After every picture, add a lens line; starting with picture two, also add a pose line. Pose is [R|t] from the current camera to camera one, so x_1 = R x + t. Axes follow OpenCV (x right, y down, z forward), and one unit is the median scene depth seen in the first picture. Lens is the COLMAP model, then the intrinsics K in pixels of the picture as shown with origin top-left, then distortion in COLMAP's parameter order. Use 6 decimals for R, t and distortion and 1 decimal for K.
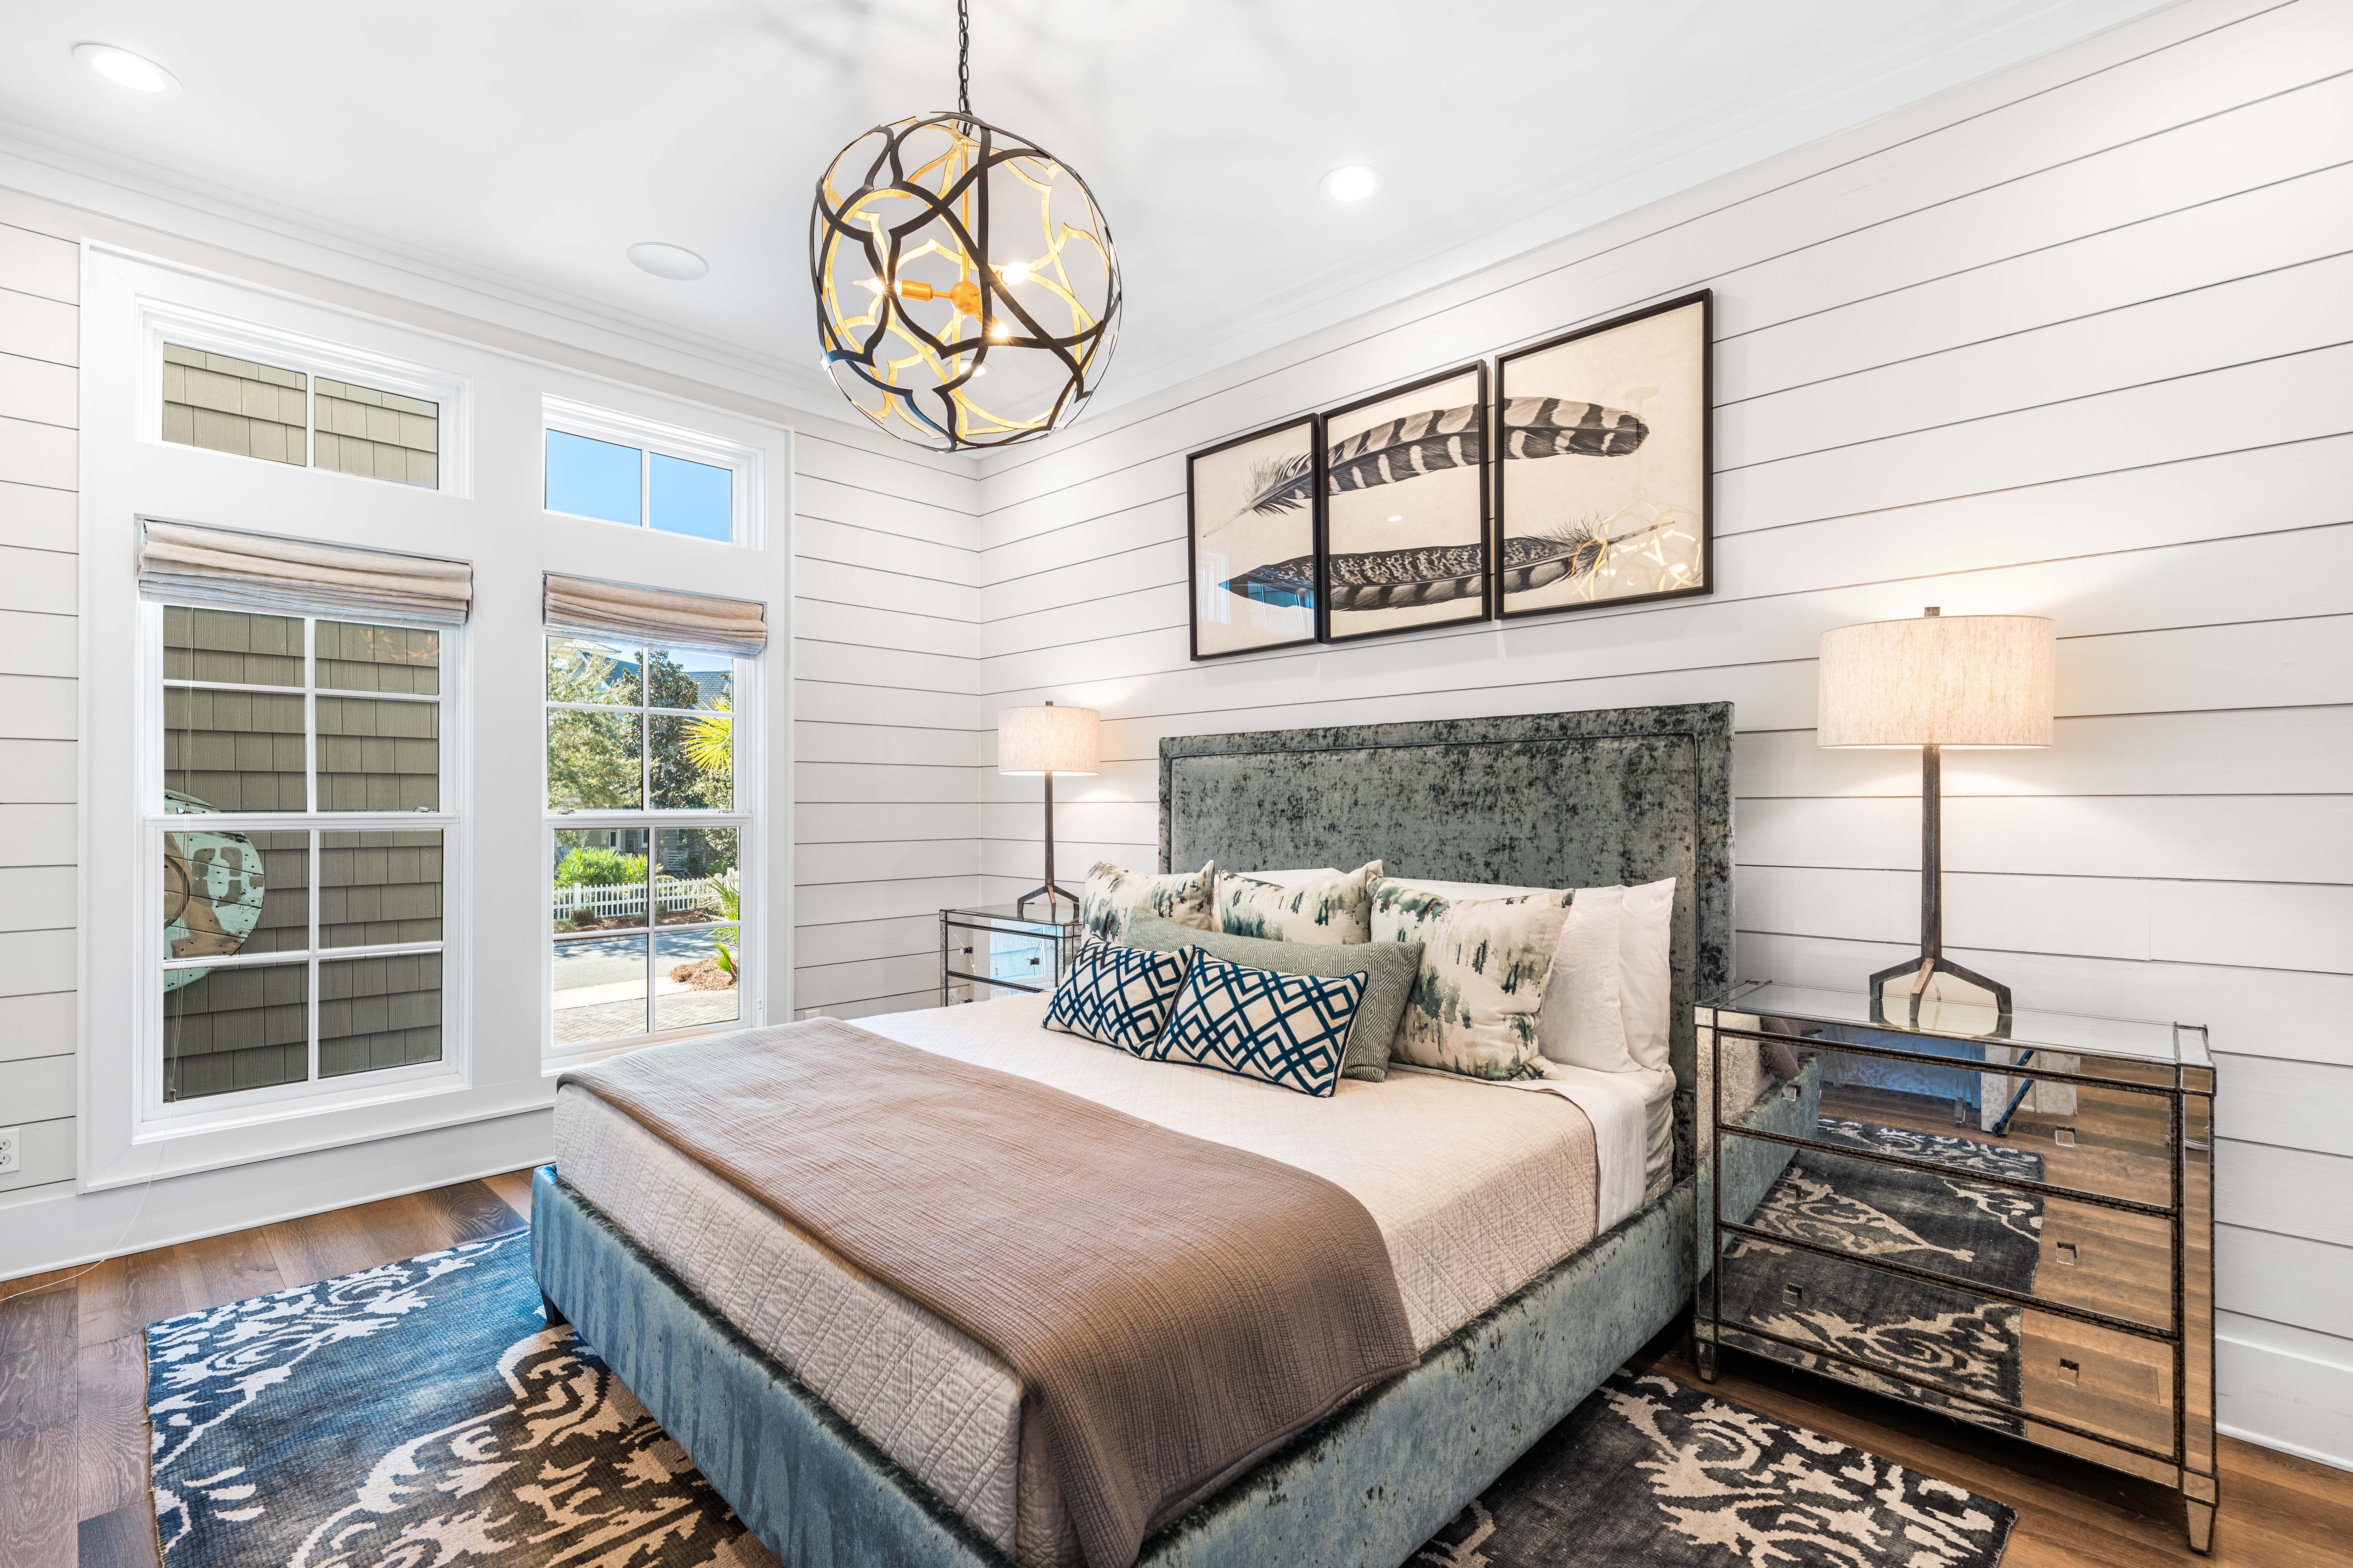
lens RADIAL K [[1048.8, 0, 1173.4], [0, 1048.8, 796.2], [0, 0, 1]] dist [-0.003868, -0.000099]
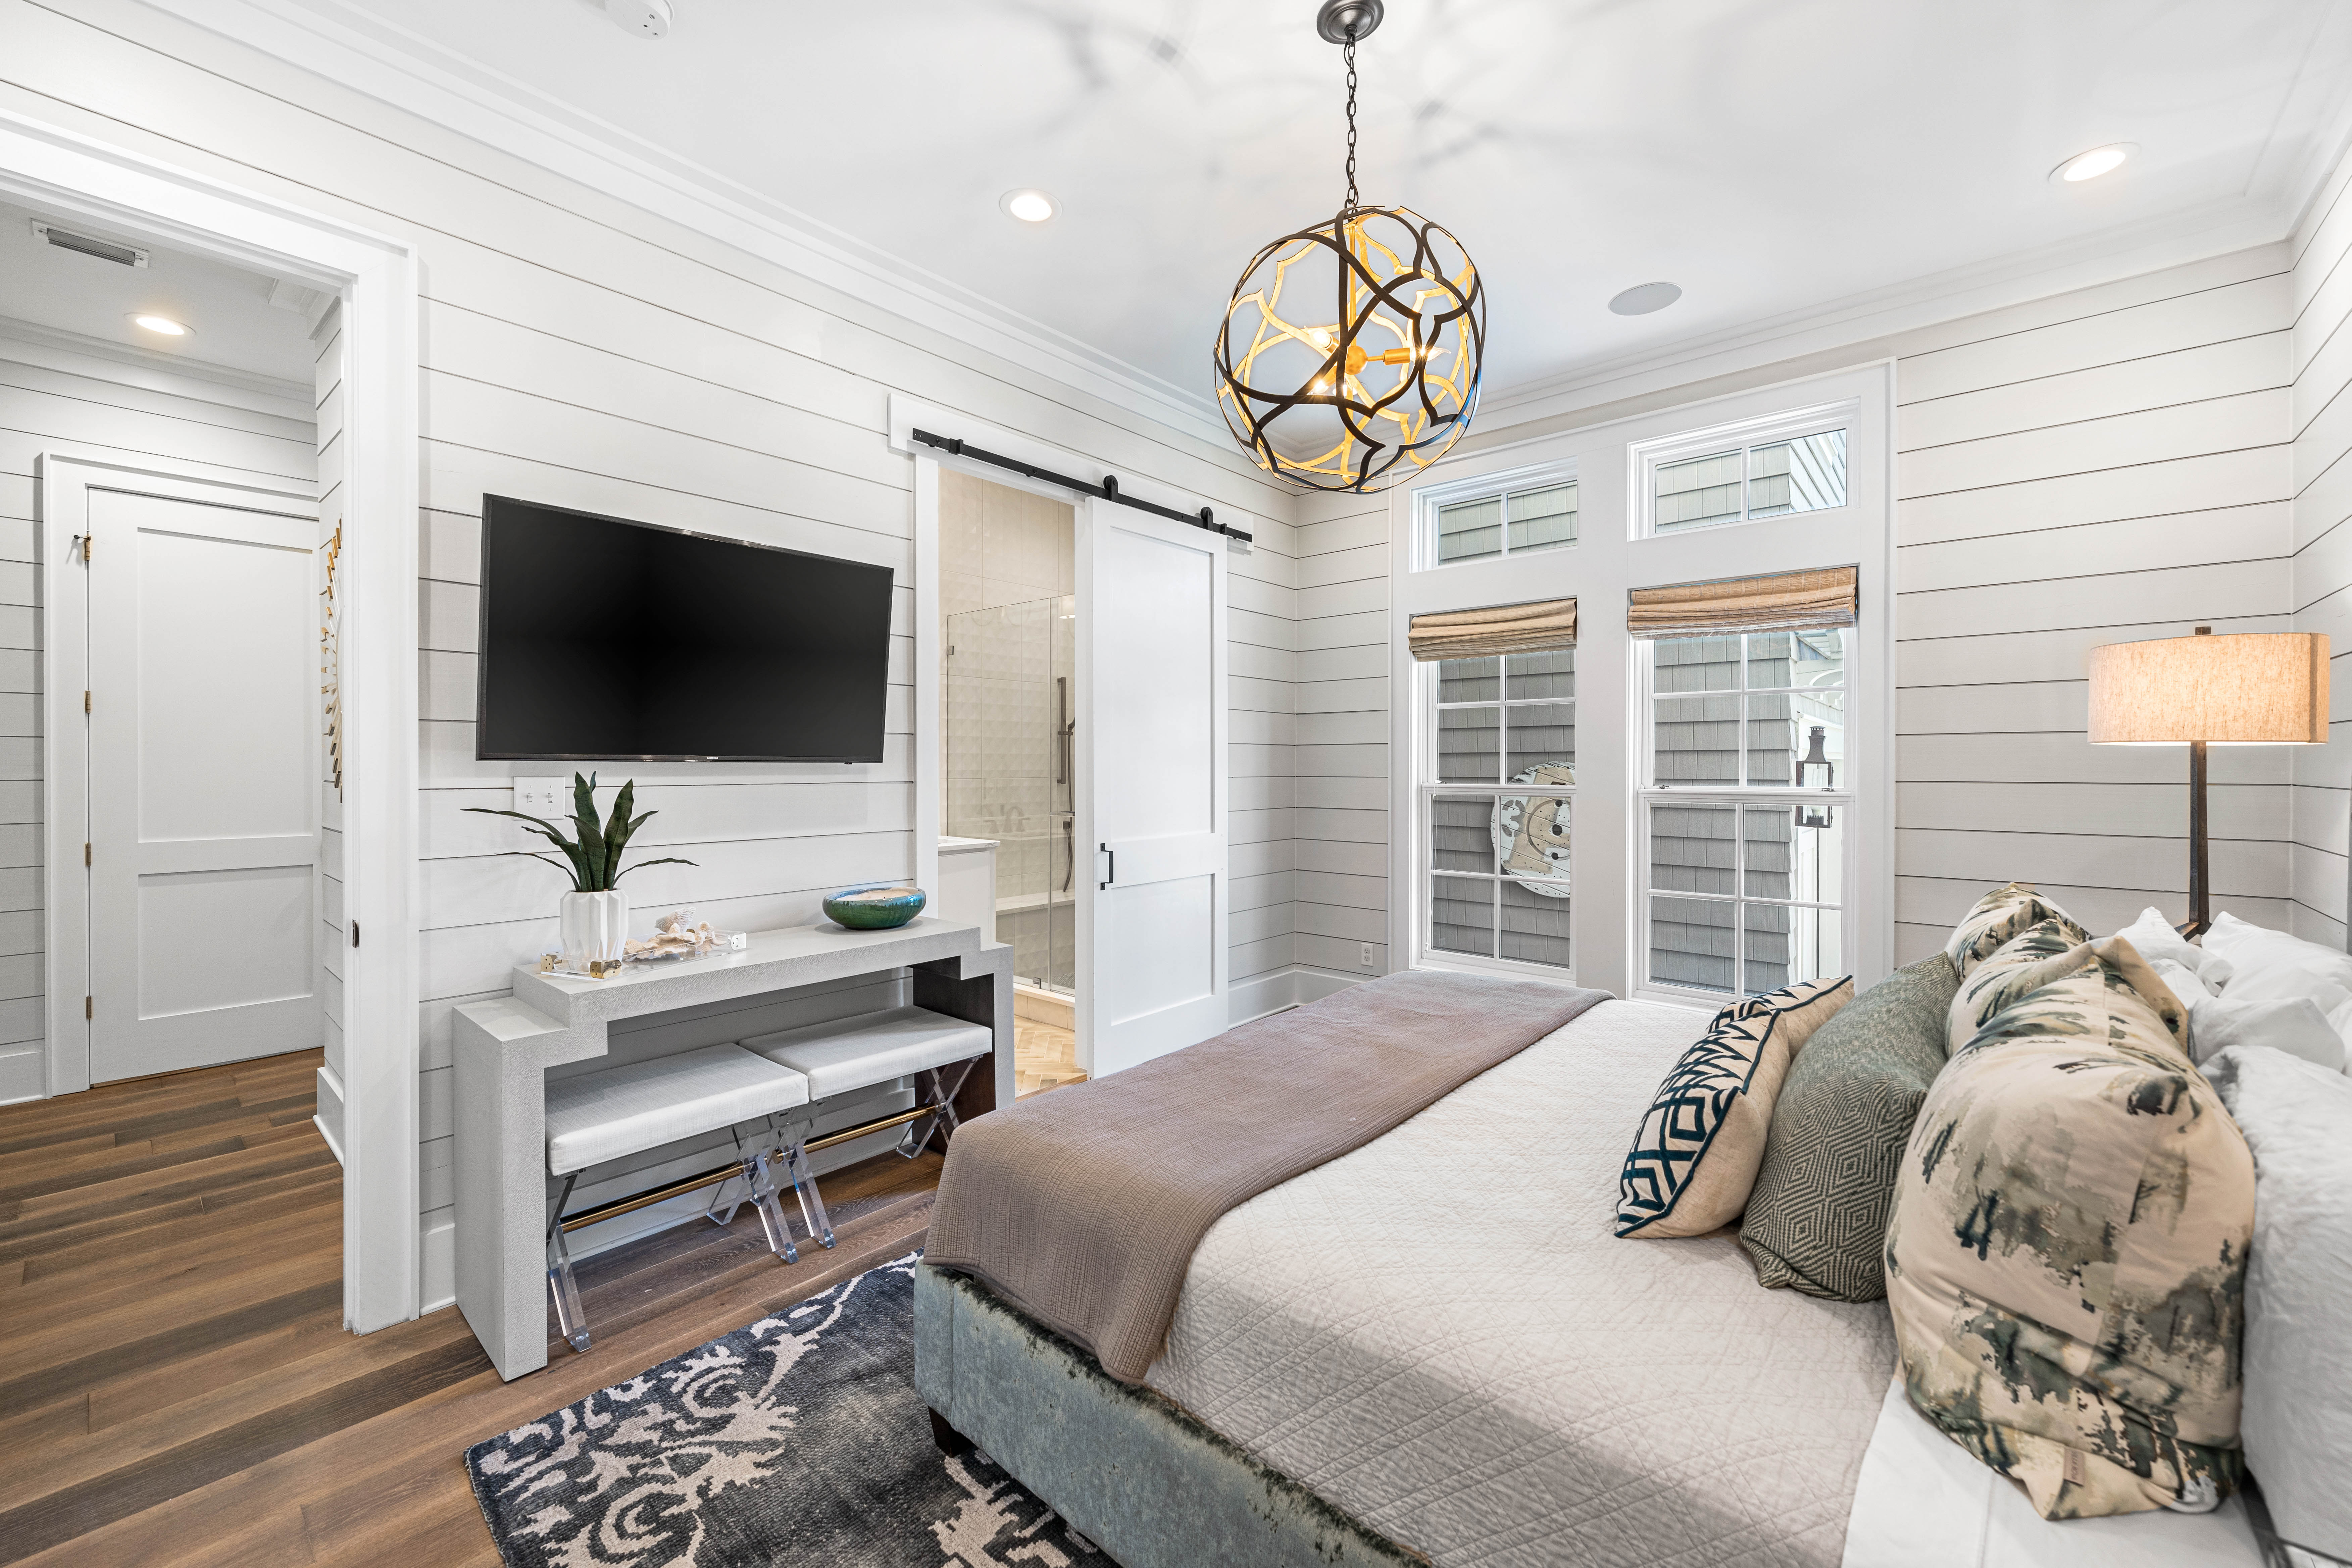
lens RADIAL K [[920.7, 0, 1173.5], [0, 920.7, 773.1], [0, 0, 1]] dist [0.002593, 0.000126]
pose [[0.068966, 0.009790, -0.997571, 0.462616], [0.011349, 0.999879, 0.010597, -0.019208], [0.997554, -0.012052, 0.068847, 0.416491]]
